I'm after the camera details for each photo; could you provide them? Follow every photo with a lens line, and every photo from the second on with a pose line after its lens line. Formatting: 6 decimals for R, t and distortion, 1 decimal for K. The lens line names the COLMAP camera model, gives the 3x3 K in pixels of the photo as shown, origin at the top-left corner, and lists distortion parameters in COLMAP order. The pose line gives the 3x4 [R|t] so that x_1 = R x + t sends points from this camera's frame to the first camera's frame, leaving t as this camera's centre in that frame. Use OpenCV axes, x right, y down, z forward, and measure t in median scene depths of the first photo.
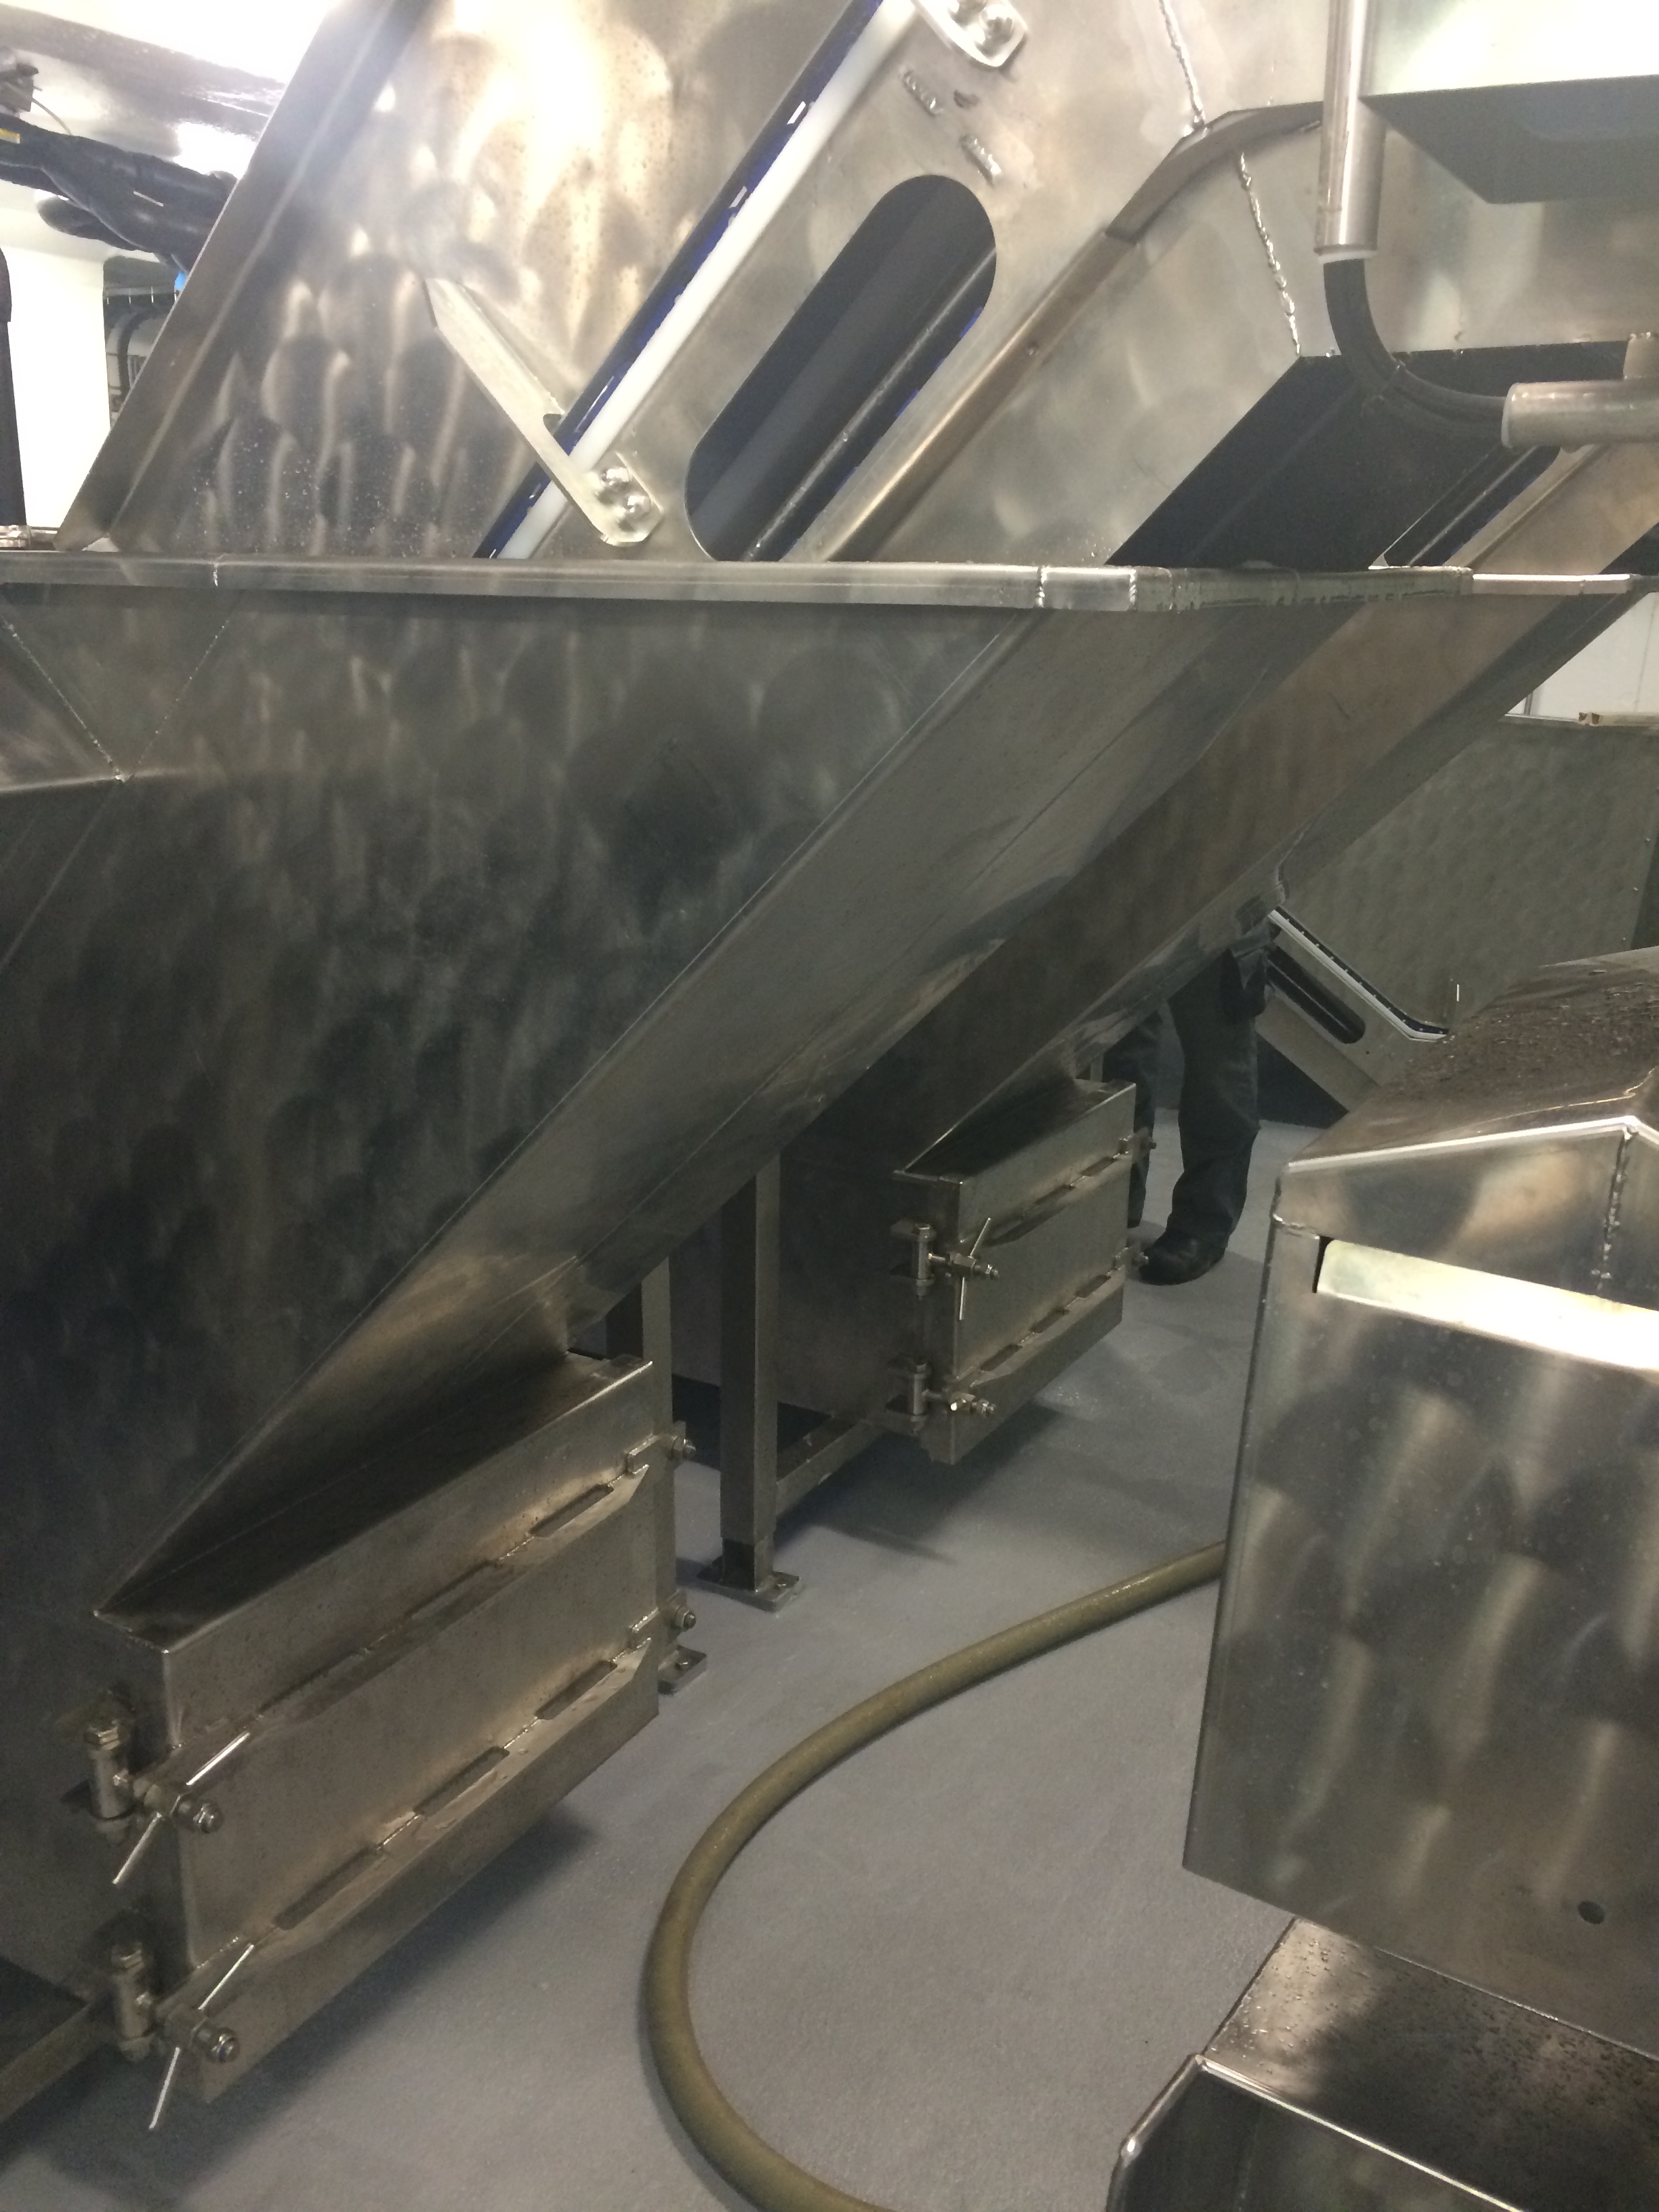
lens RADIAL K [[1891.2, 0, 841.2], [0, 1891.2, 1103.9], [0, 0, 1]] dist [0.102353, -0.145333]
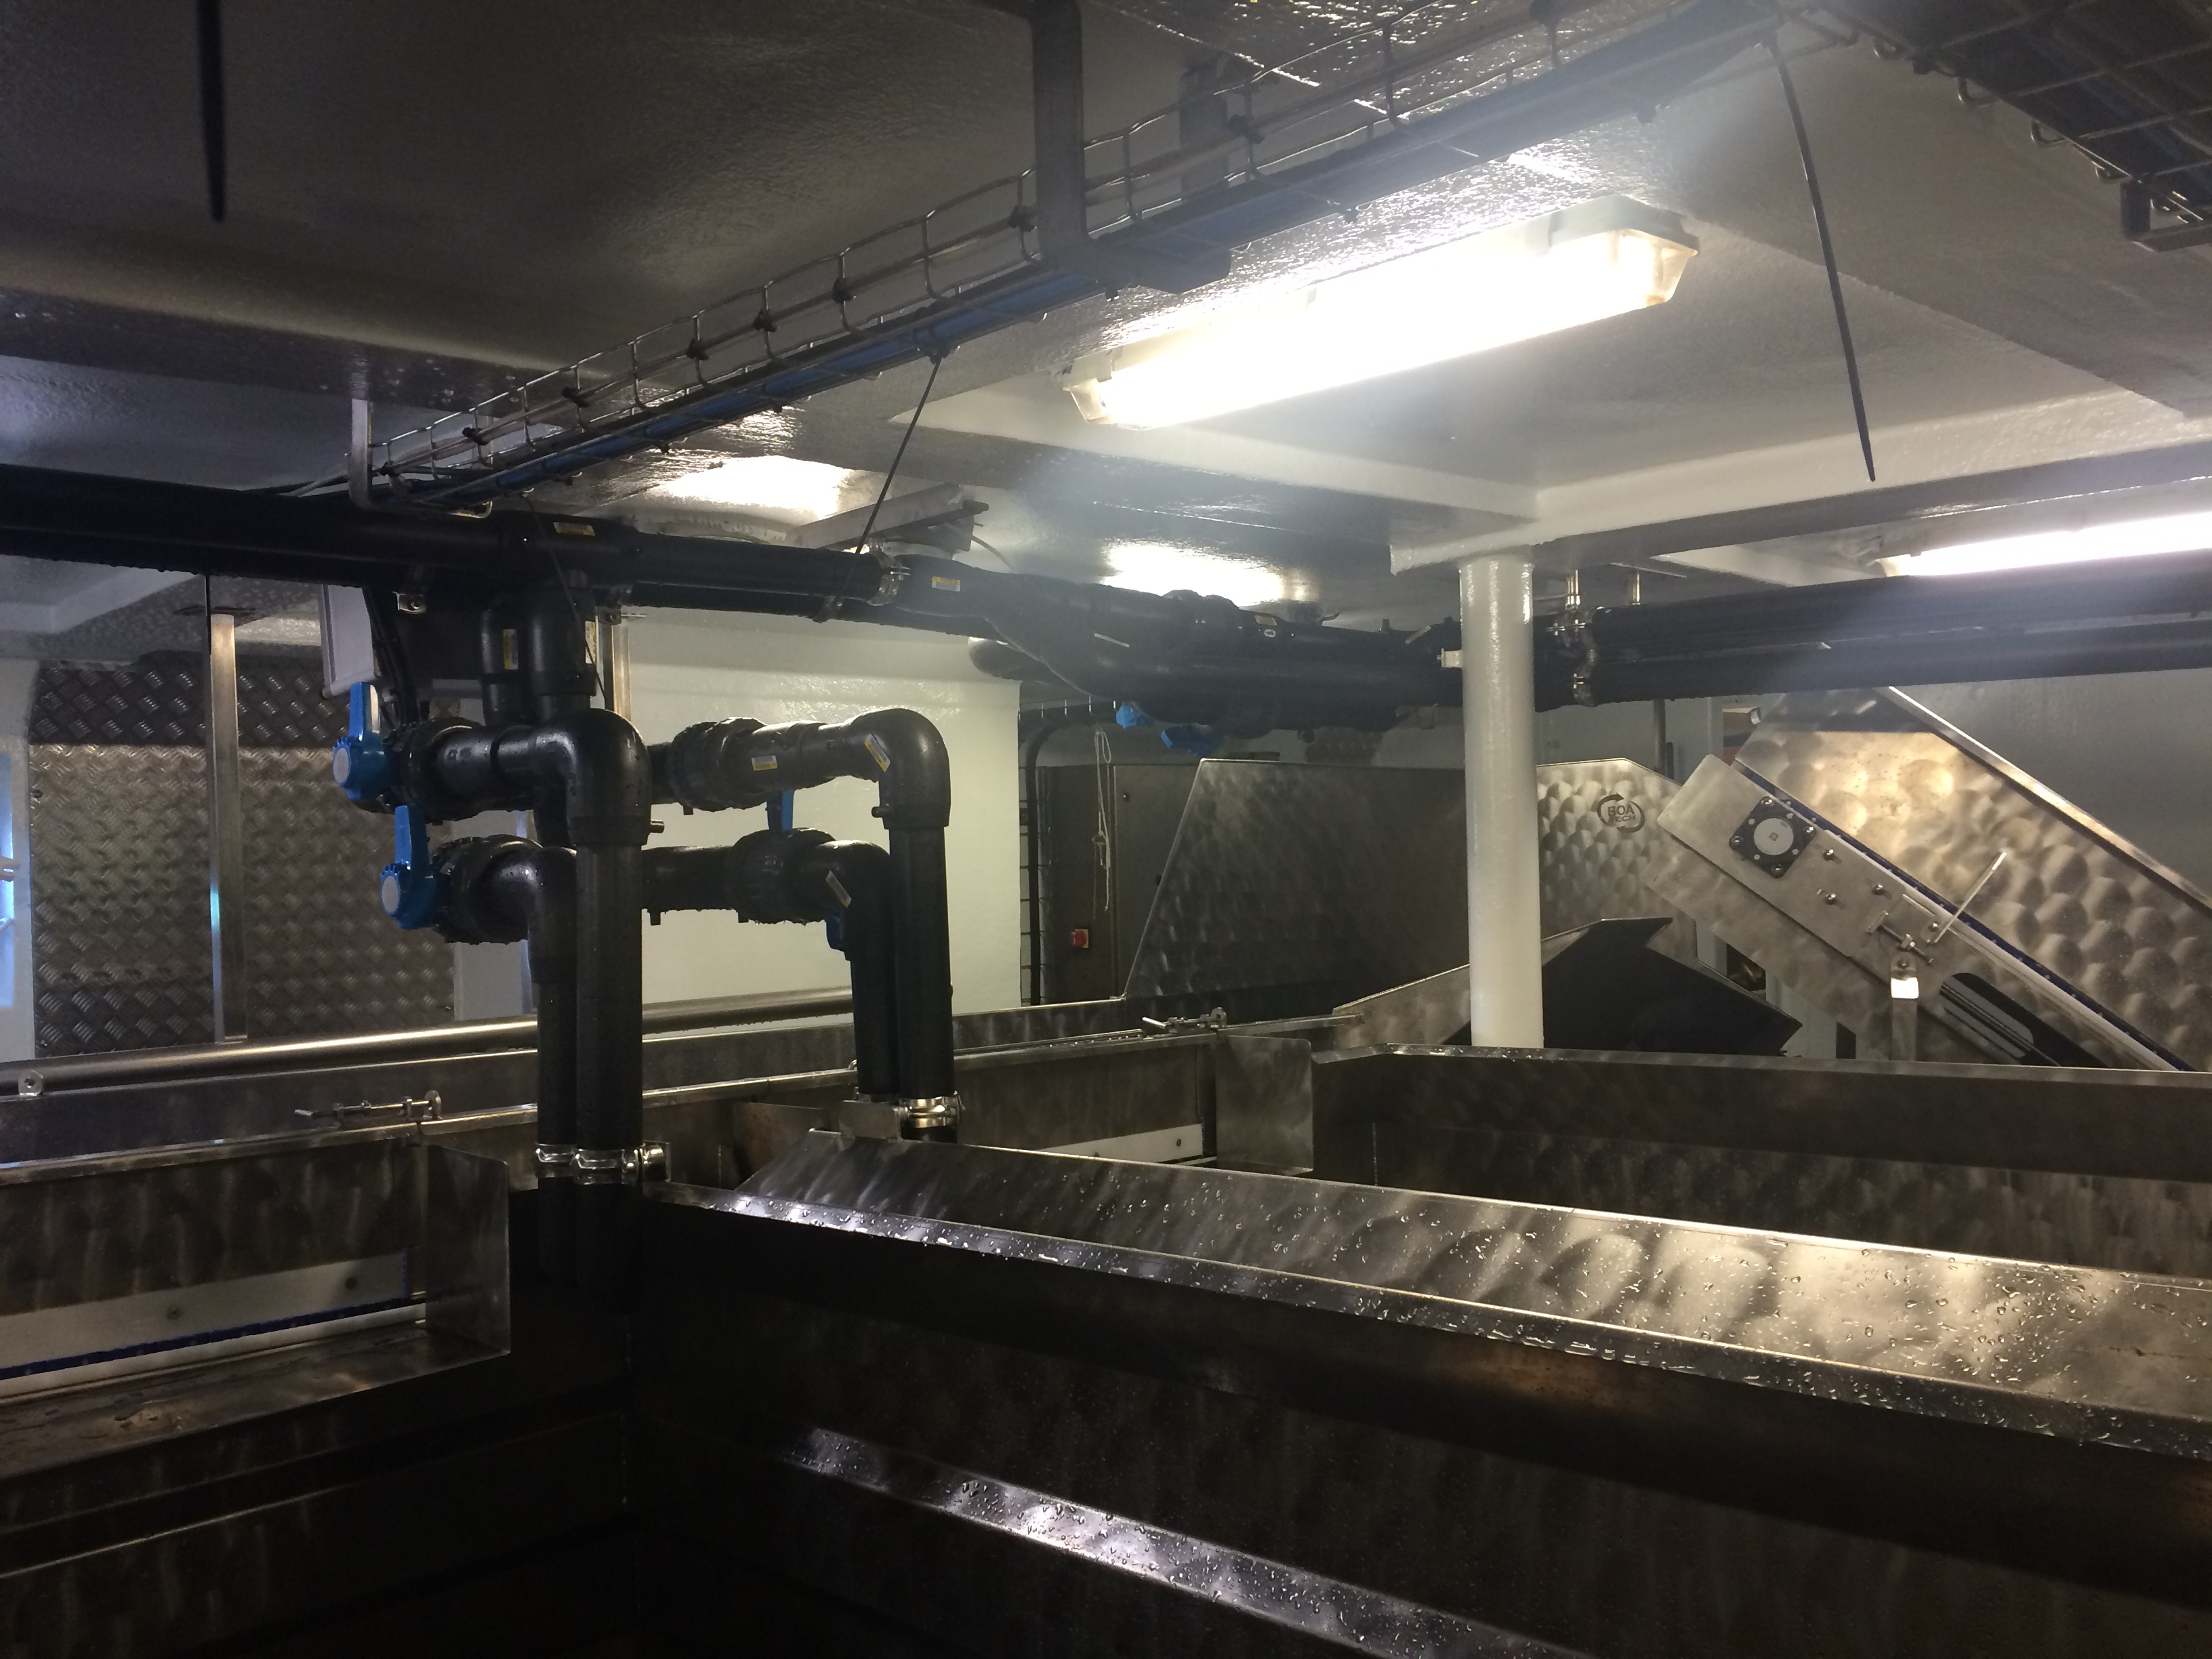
lens RADIAL K [[1891.2, 0, 1107.2], [0, 1891.2, 836.0], [0, 0, 1]] dist [0.102353, -0.145333]
pose [[0.957417, -0.066791, -0.280877, -0.148669], [-0.017673, 0.957489, -0.287927, -0.169926], [0.288167, 0.280630, 0.915536, 0.311262]]
